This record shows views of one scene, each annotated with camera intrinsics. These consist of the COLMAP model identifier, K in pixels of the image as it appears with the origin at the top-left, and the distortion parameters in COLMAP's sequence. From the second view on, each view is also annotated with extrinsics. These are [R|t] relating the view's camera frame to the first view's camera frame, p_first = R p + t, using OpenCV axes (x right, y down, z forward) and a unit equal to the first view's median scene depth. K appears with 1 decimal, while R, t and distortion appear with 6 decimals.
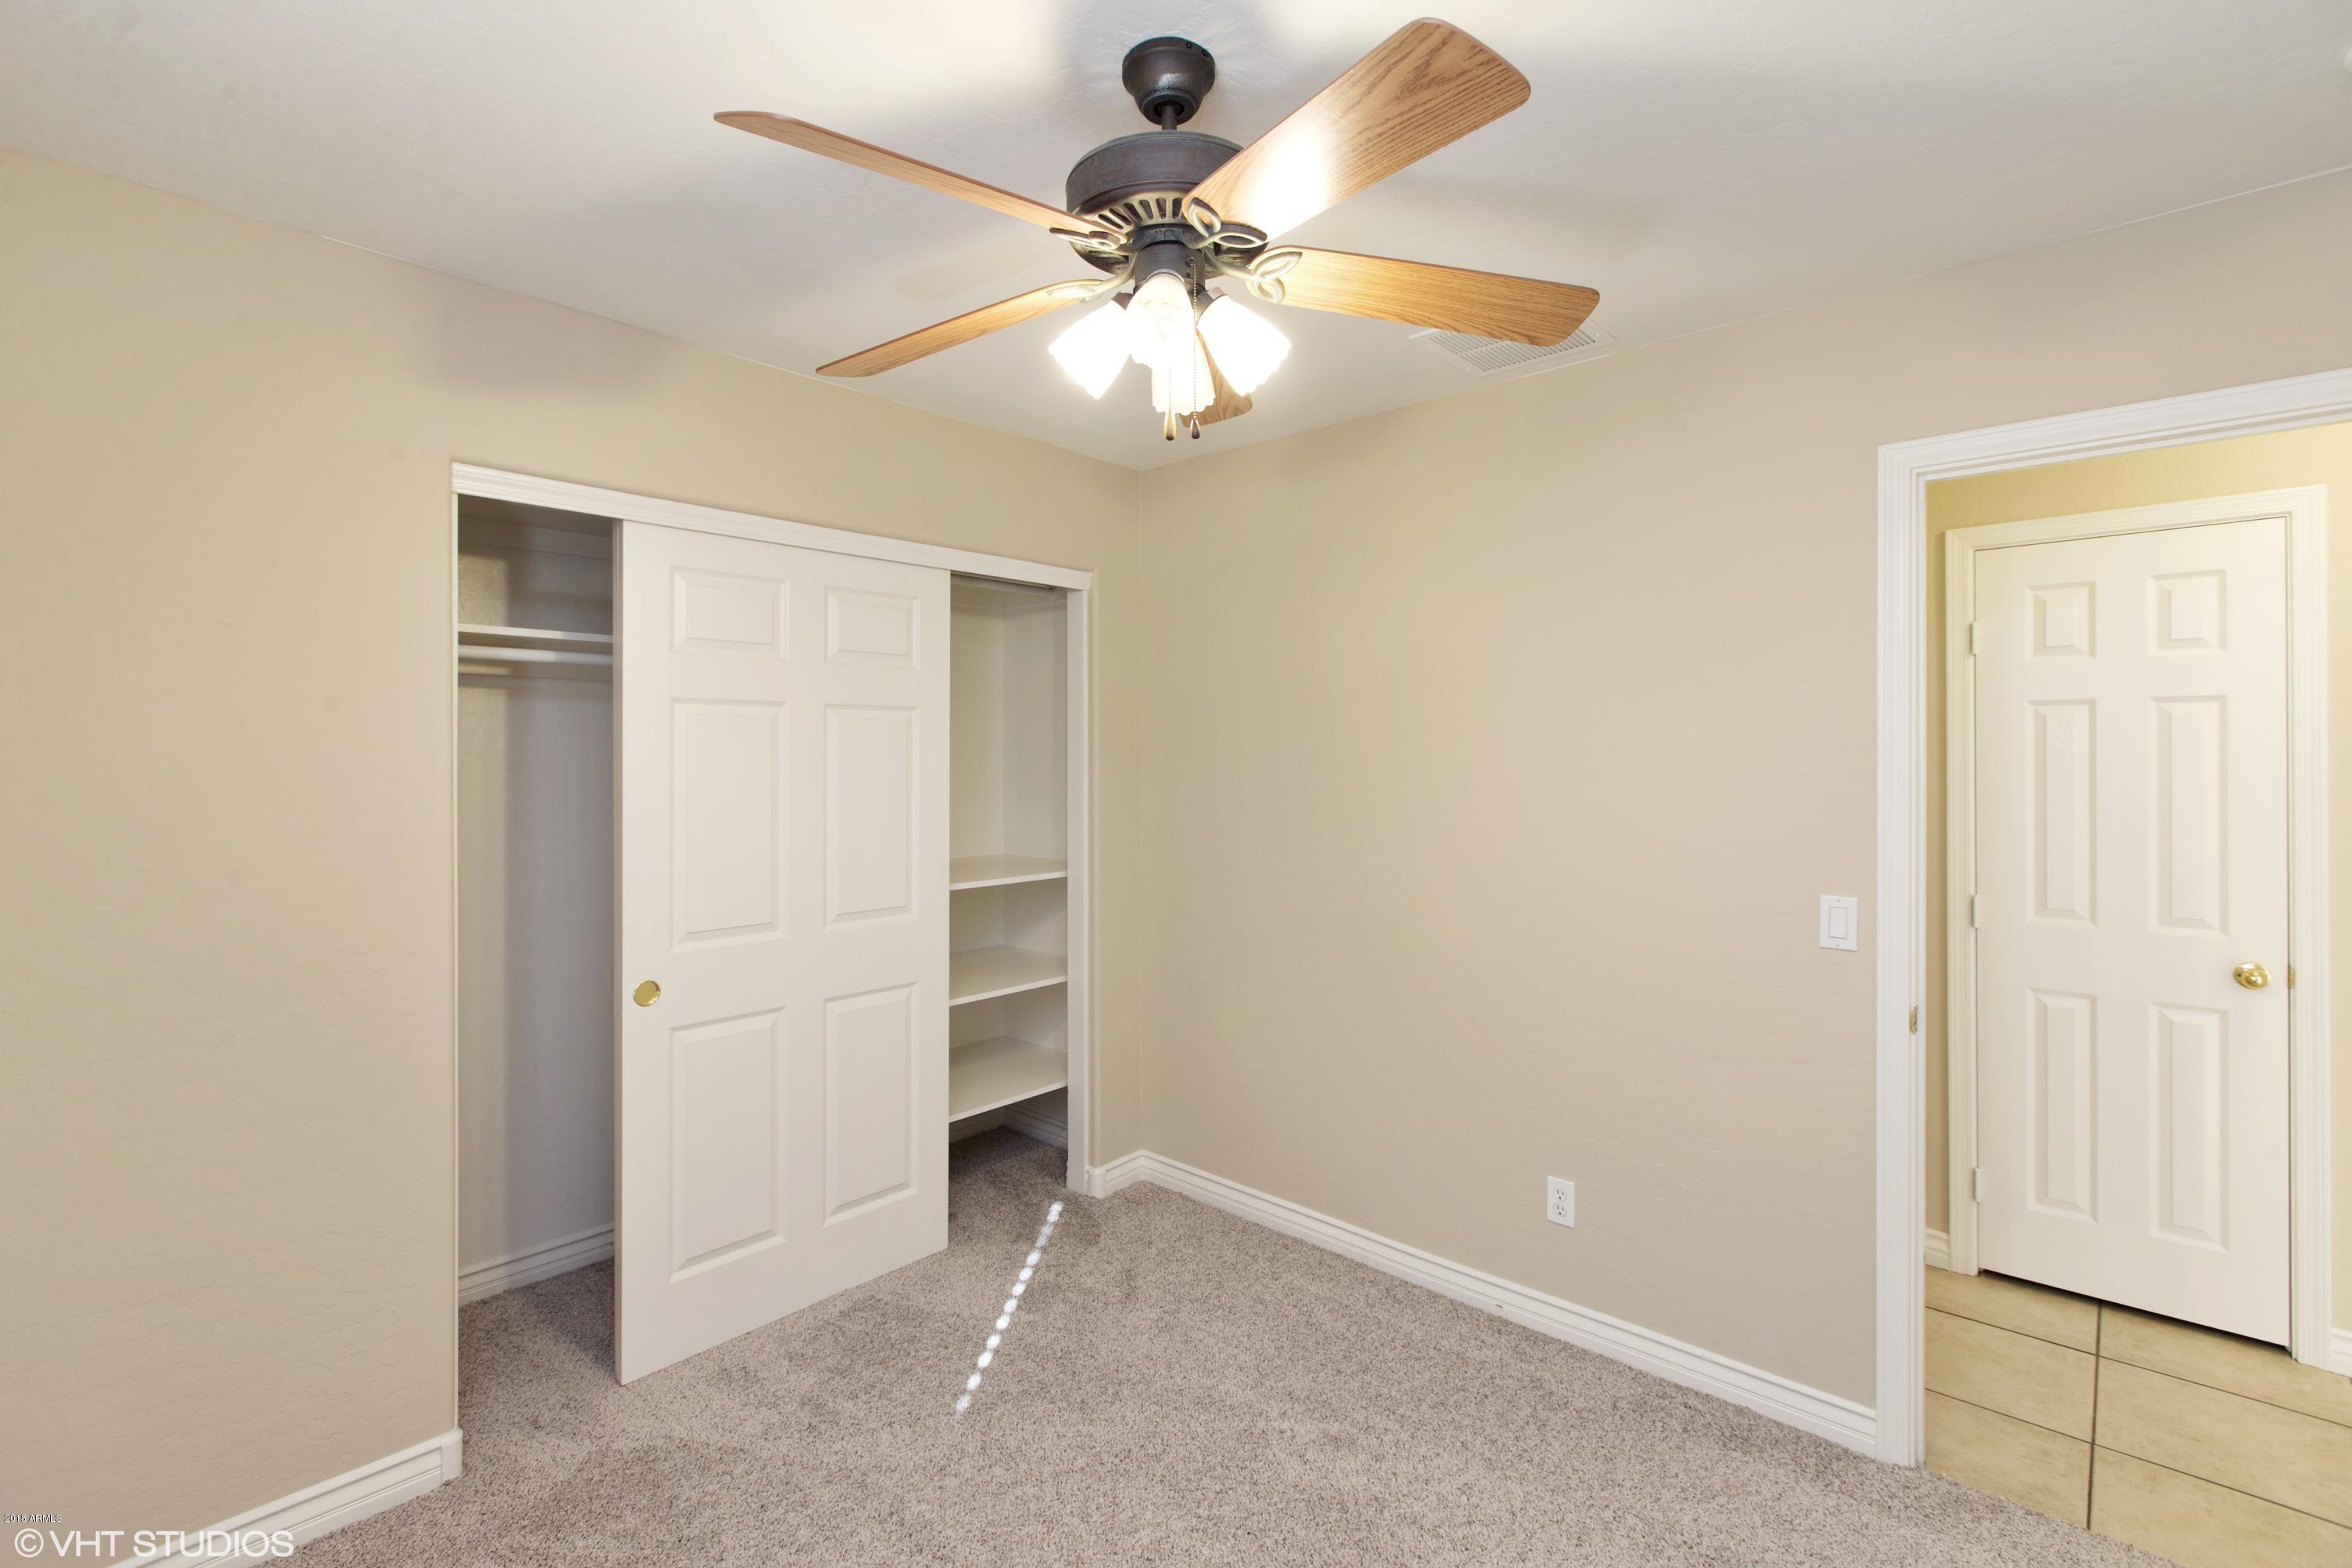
lens RADIAL K [[1003.8, 0, 1214.4], [0, 1003.8, 757.1], [0, 0, 1]] dist [-0.001165, 0.000021]
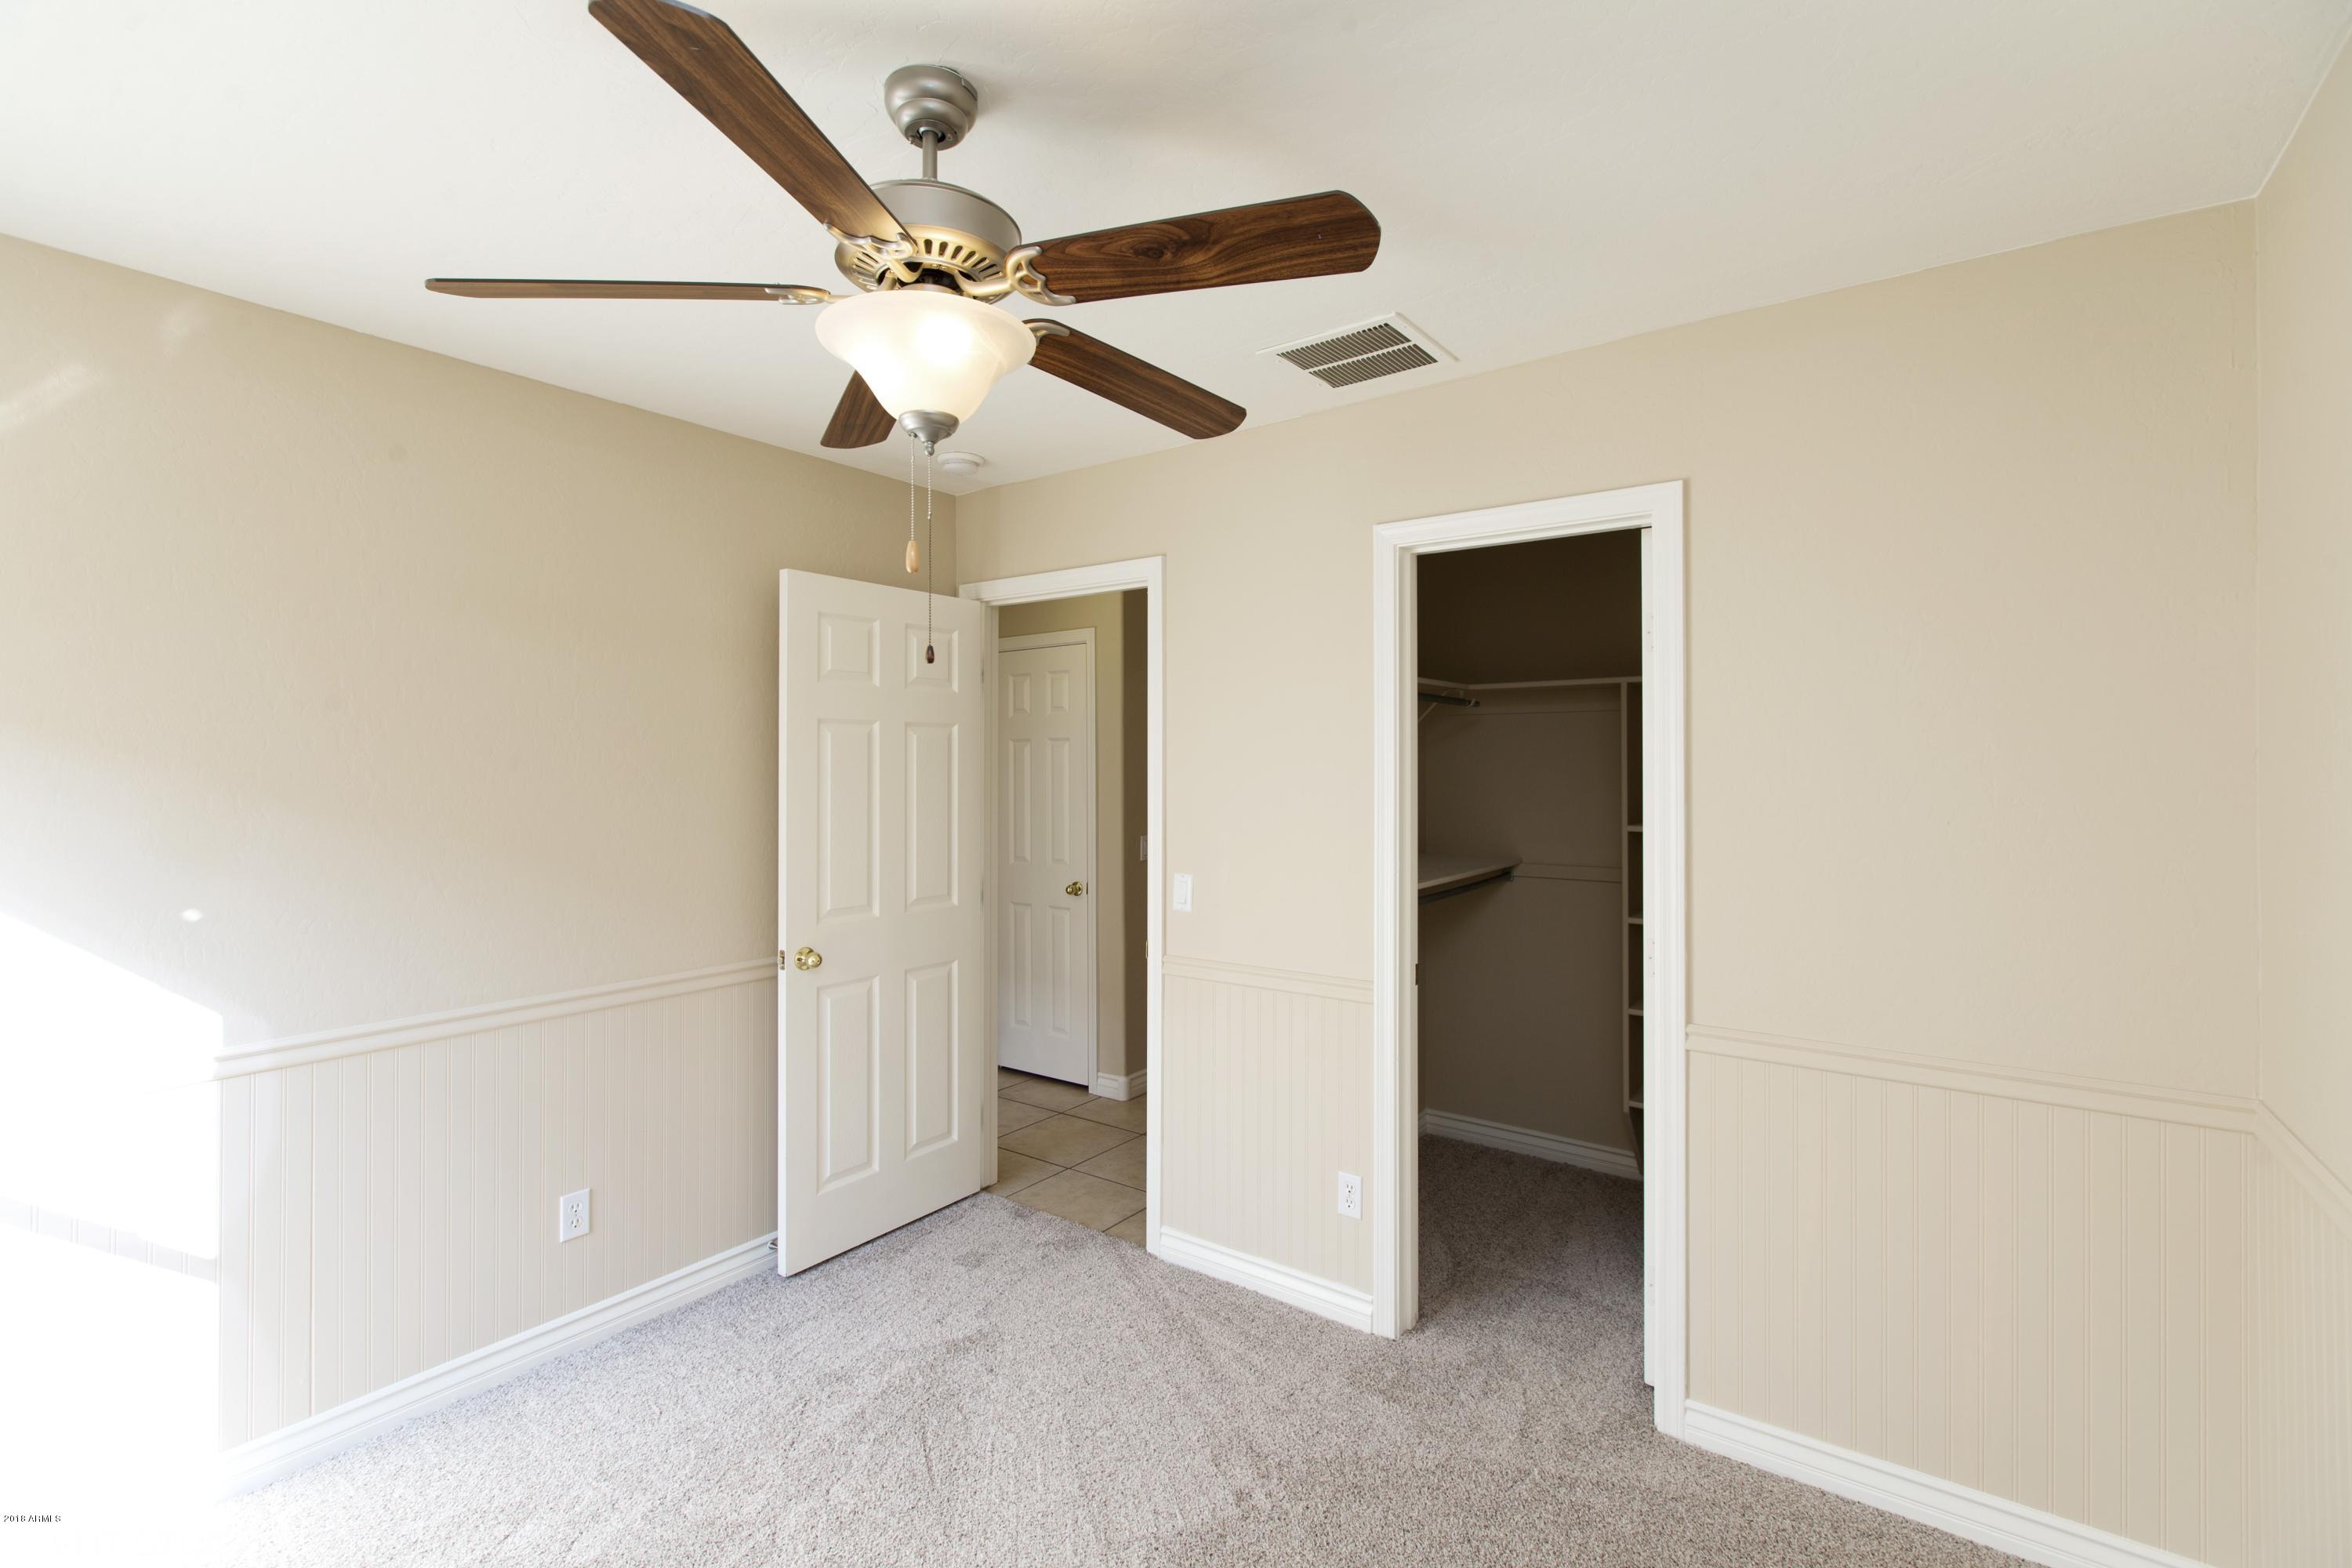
lens RADIAL K [[1043.6, 0, 1186.9], [0, 1043.6, 764.2], [0, 0, 1]] dist [0.000280, -0.000162]
pose [[0.997292, 0.002538, 0.073497, 0.446430], [-0.001991, 0.999970, -0.007503, 0.000444], [-0.073514, 0.007336, 0.997267, -0.385306]]
